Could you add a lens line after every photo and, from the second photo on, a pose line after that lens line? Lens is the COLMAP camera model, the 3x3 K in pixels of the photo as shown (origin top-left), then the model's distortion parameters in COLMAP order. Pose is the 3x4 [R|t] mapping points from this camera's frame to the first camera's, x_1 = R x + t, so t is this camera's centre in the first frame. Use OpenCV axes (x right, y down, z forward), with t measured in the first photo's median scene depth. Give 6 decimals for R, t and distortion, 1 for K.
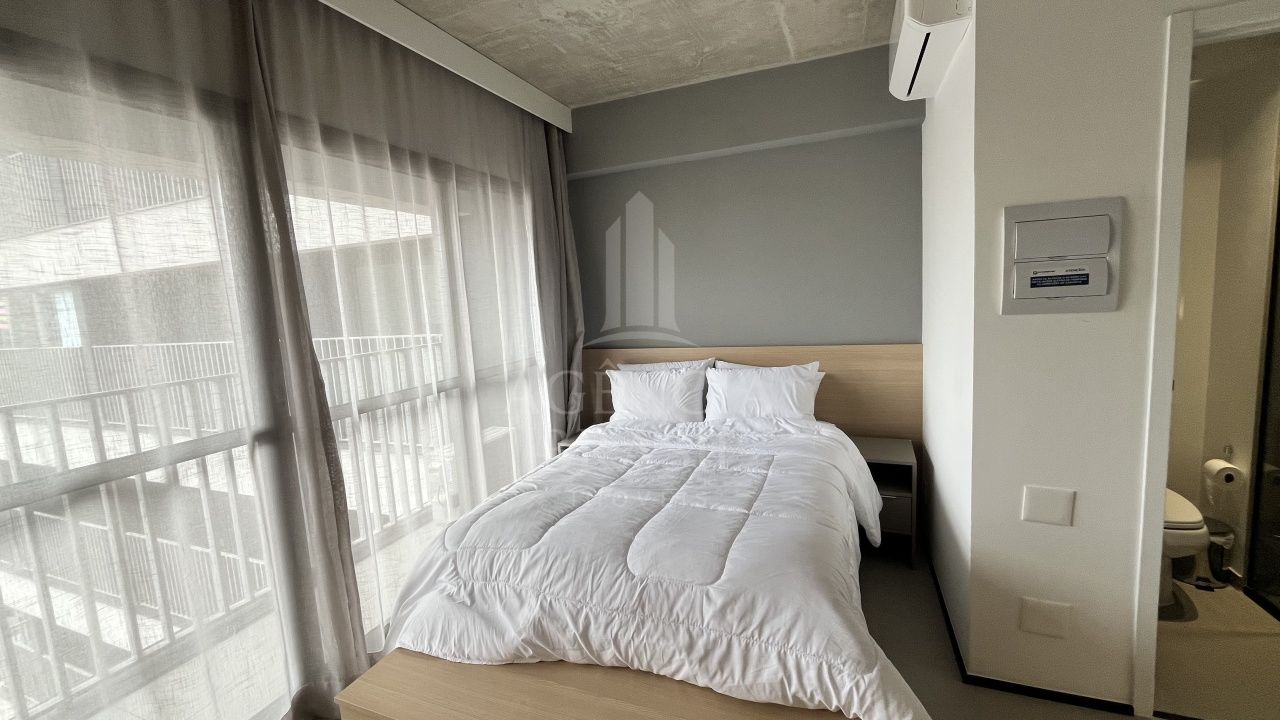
lens RADIAL K [[526.0, 0, 640.7], [0, 526.0, 353.6], [0, 0, 1]] dist [-0.000121, 0.000054]
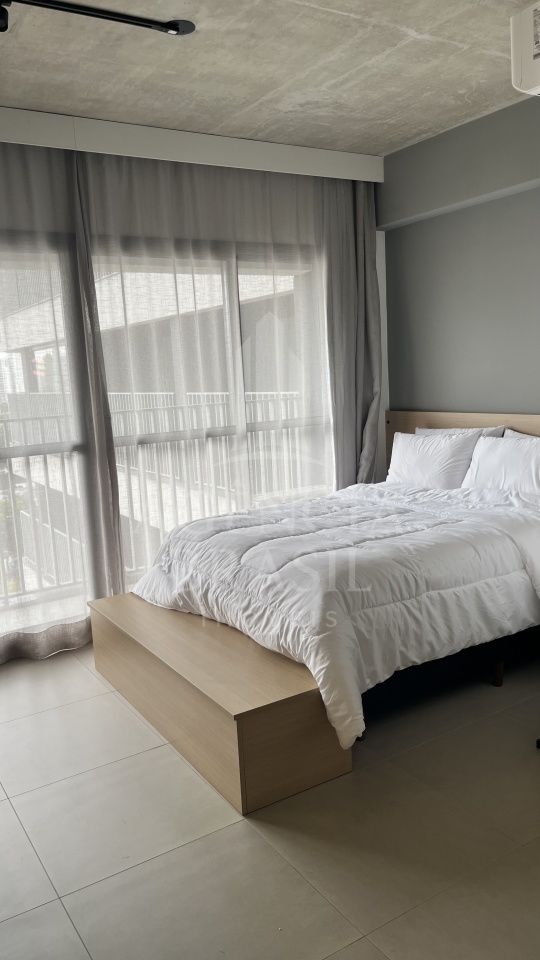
lens RADIAL K [[746.6, 0, 270.0], [0, 746.6, 480.0], [0, 0, 1]] dist [0.068374, -0.000674]
pose [[0.810007, 0.101671, -0.577539, 0.859247], [-0.058315, 0.993939, 0.093187, 0.006659], [0.583513, -0.041803, 0.811027, -0.407577]]
